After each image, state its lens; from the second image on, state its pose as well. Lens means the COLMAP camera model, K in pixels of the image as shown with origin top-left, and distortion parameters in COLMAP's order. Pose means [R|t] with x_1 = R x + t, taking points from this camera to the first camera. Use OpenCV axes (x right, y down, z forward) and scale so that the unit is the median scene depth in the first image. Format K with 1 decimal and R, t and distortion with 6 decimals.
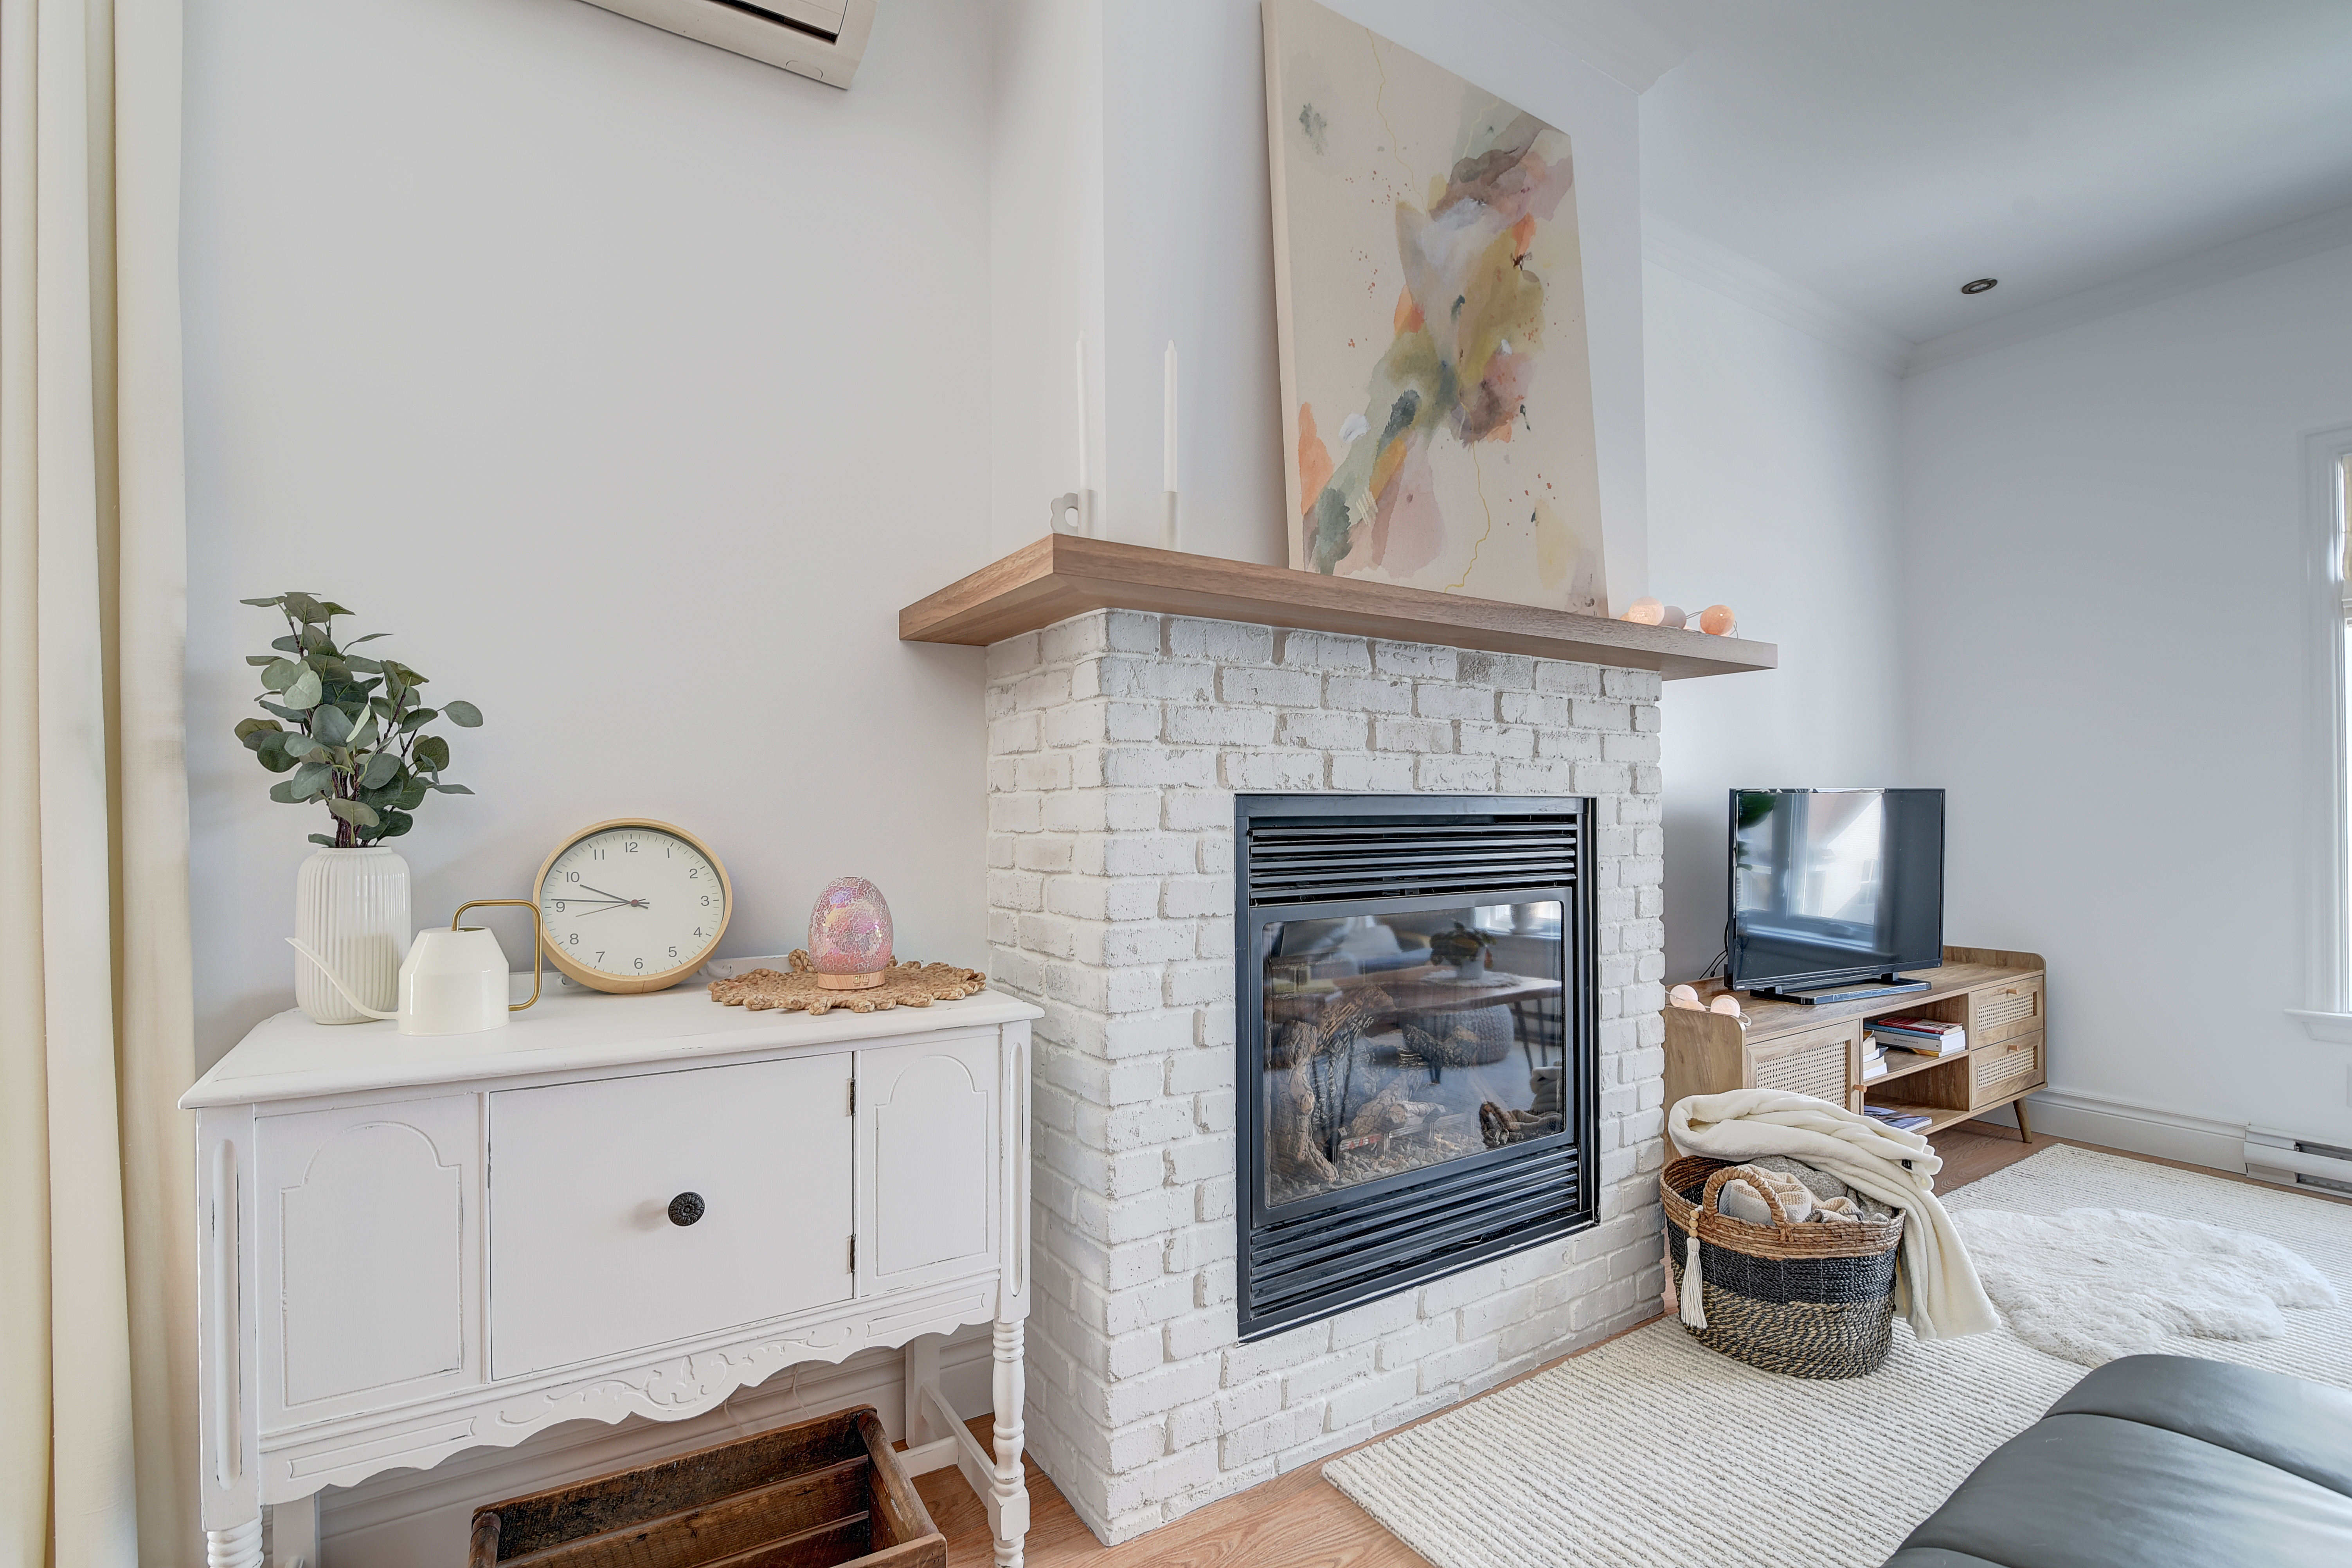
lens RADIAL K [[1081.4, 0, 1176.1], [0, 1081.4, 790.5], [0, 0, 1]] dist [-0.017659, 0.000301]
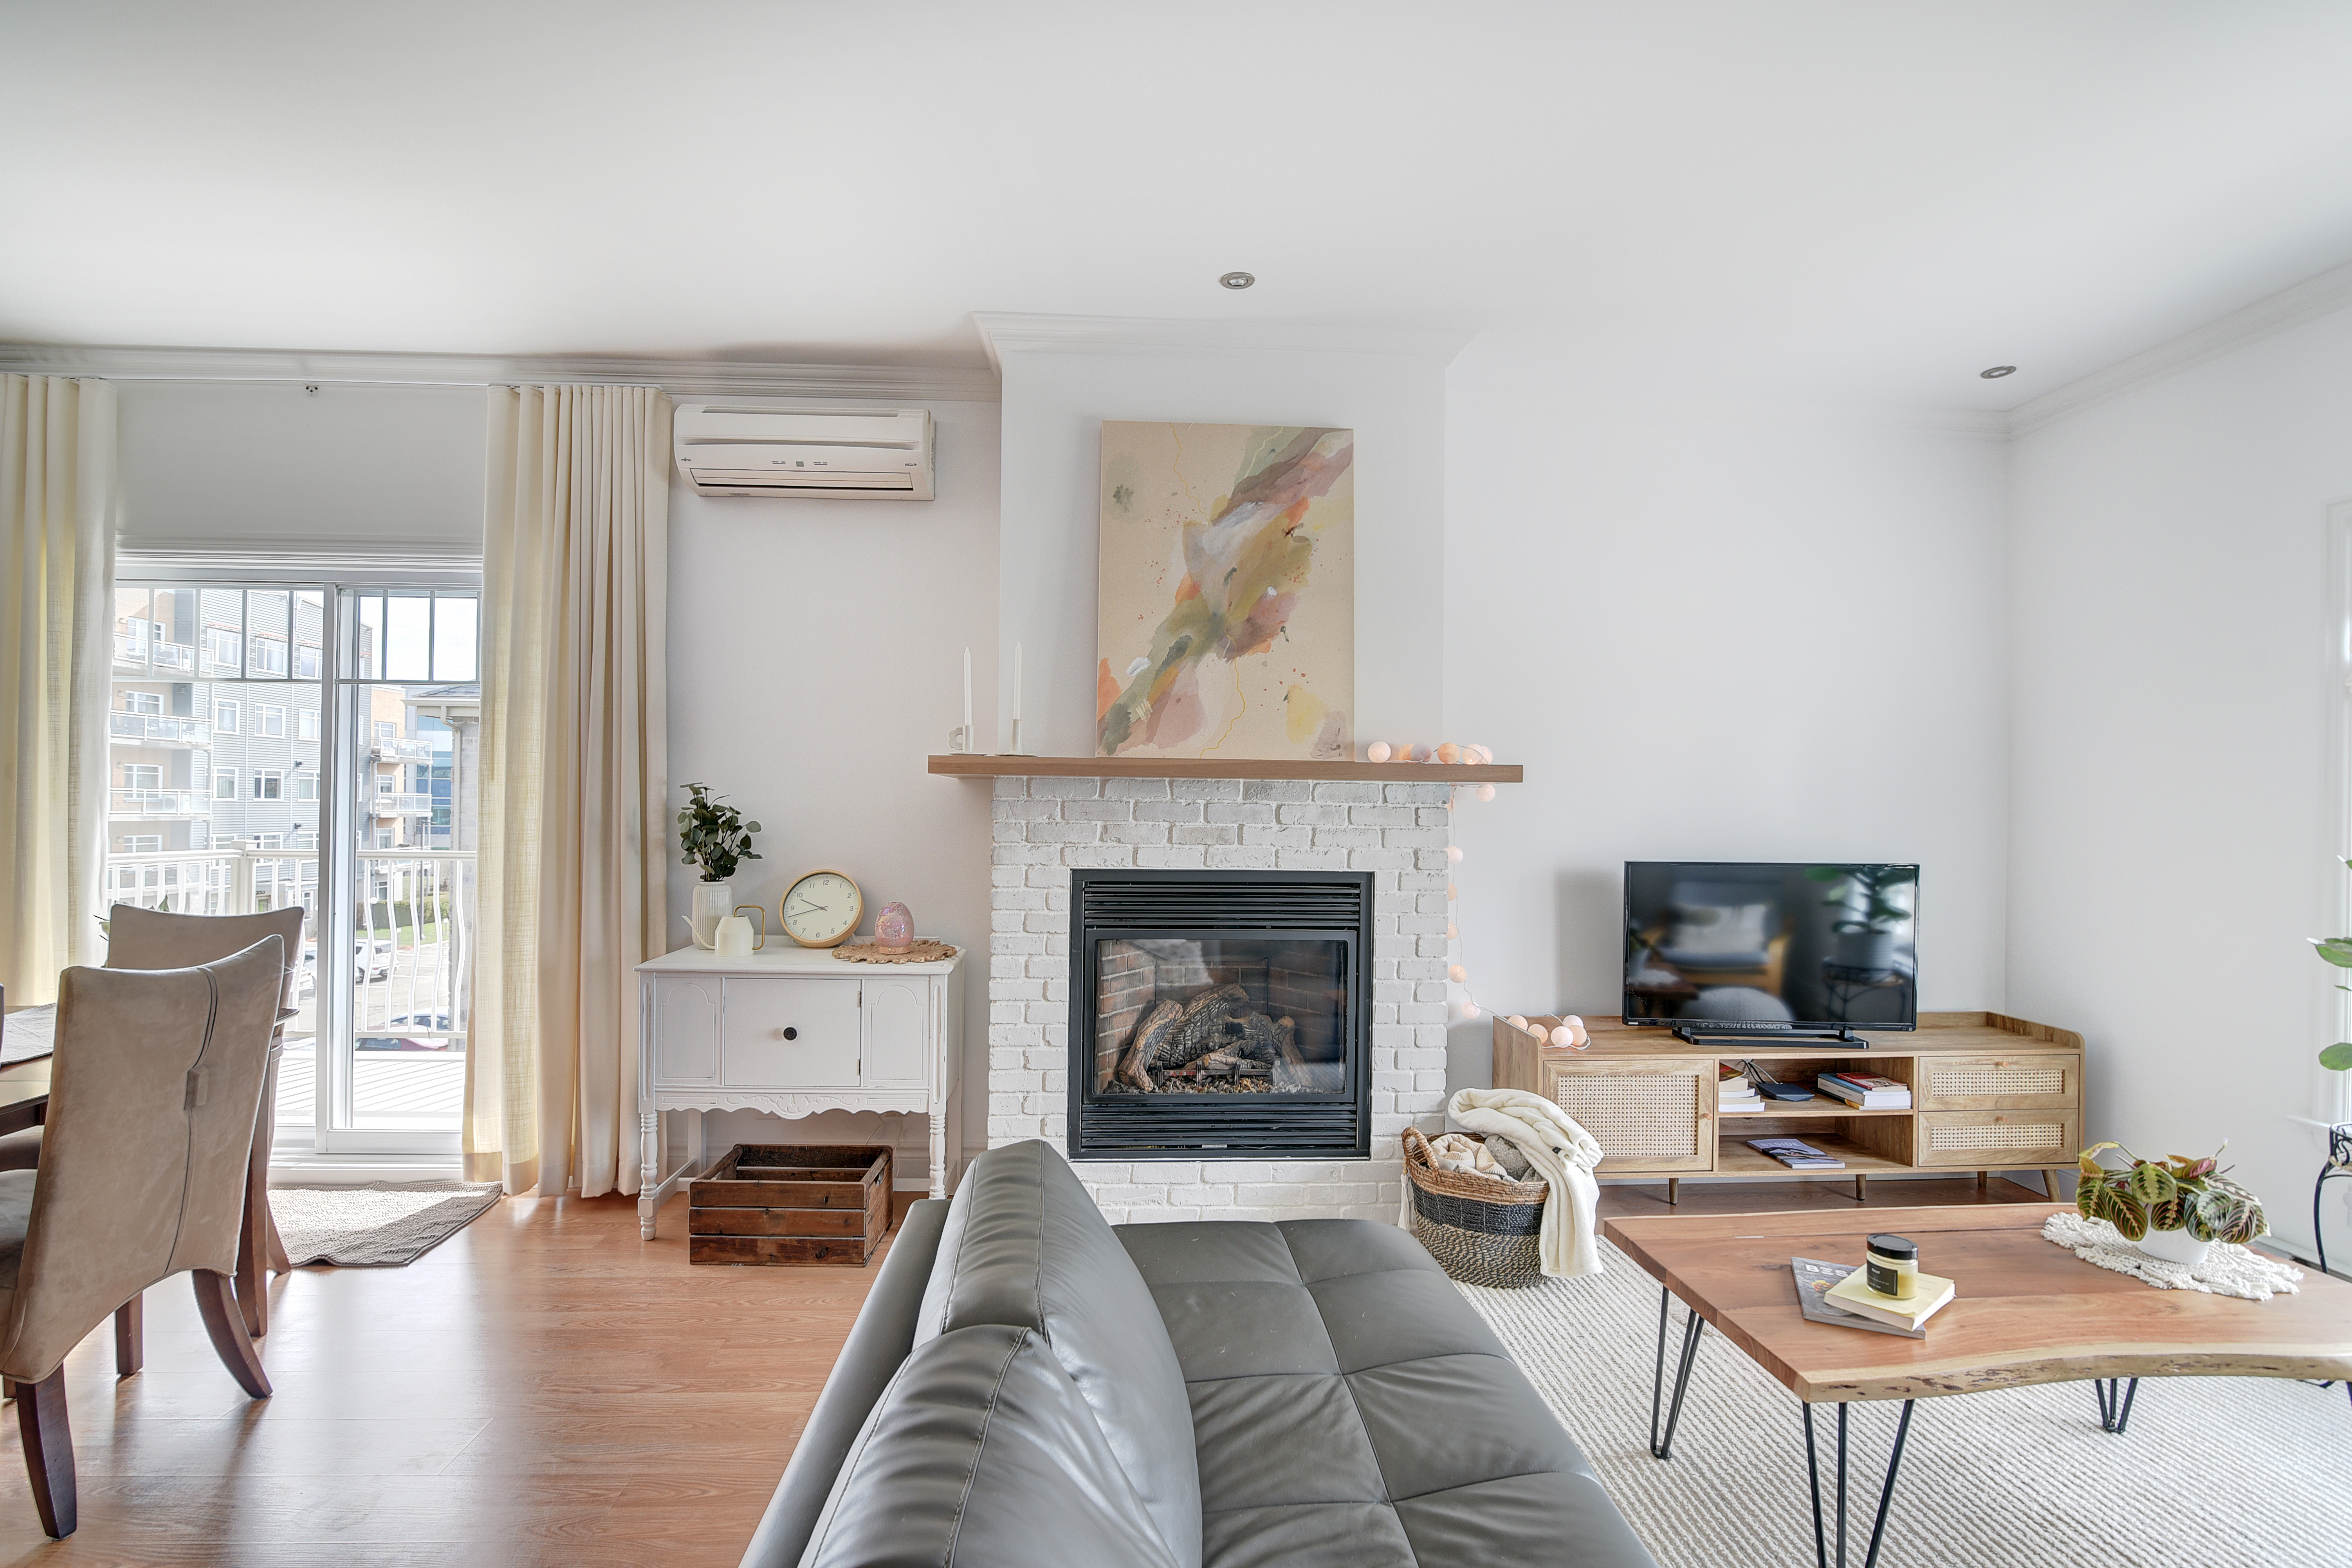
lens RADIAL K [[1081.4, 0, 1173.4], [0, 1081.4, 786.1], [0, 0, 1]] dist [-0.017659, 0.000301]
pose [[0.871449, 0.008949, -0.490405, 1.028502], [-0.006927, 0.999958, 0.005939, -0.139340], [0.490438, -0.001779, 0.871474, -0.500824]]
